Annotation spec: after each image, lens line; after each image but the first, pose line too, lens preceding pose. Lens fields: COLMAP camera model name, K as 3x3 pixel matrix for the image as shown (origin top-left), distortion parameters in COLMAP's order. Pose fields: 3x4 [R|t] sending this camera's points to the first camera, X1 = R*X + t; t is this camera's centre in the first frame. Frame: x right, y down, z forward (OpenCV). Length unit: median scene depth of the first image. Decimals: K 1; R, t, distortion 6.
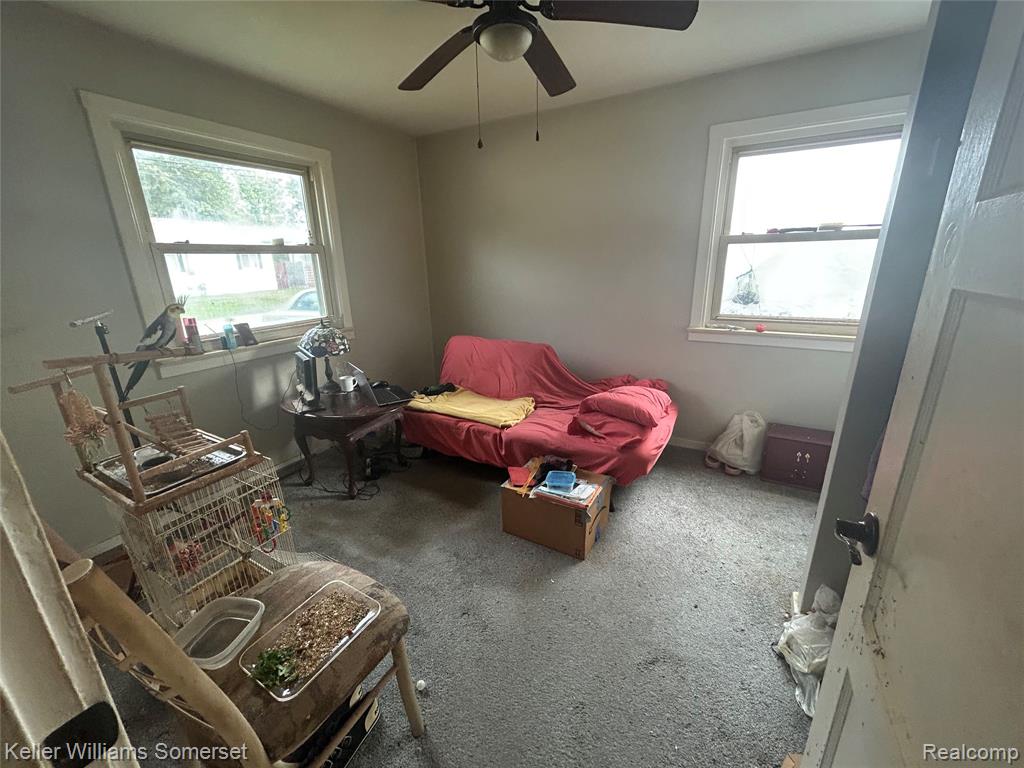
lens RADIAL K [[412.7, 0, 512.5], [0, 412.7, 382.3], [0, 0, 1]] dist [-0.000728, 0.000210]
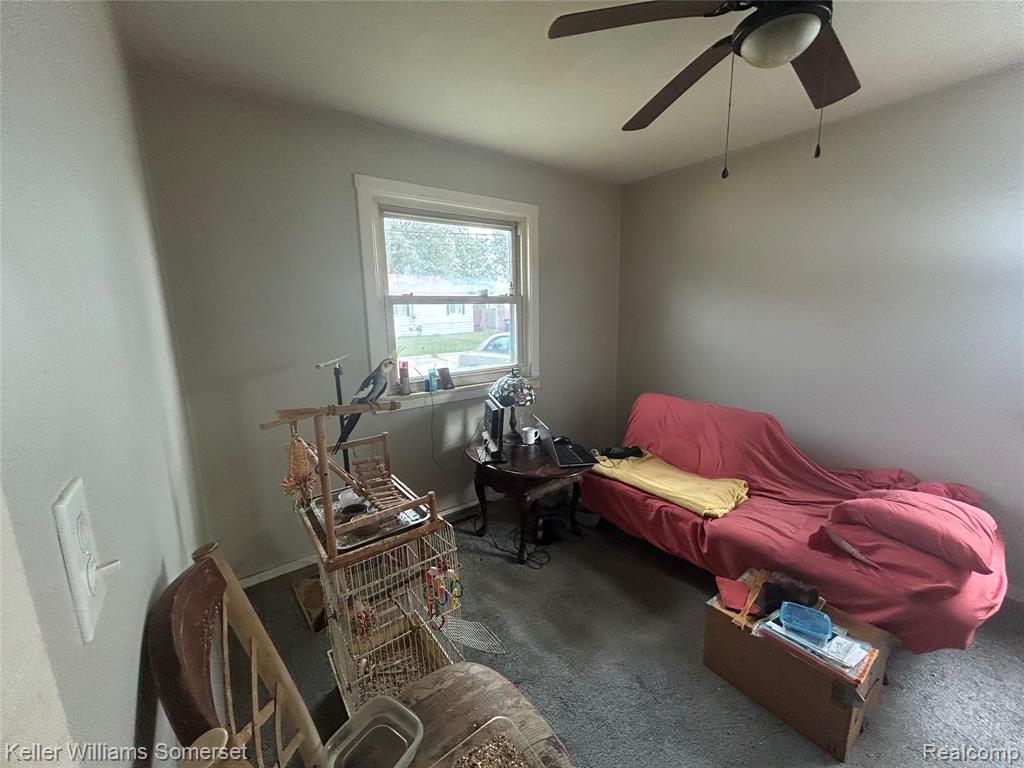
lens RADIAL K [[412.7, 0, 514.2], [0, 412.7, 381.1], [0, 0, 1]] dist [-0.000728, 0.000210]
pose [[0.917275, 0.071530, -0.391778, -0.076082], [-0.113971, 0.989743, -0.086137, -0.041569], [0.381598, 0.123662, 0.916019, 0.107831]]
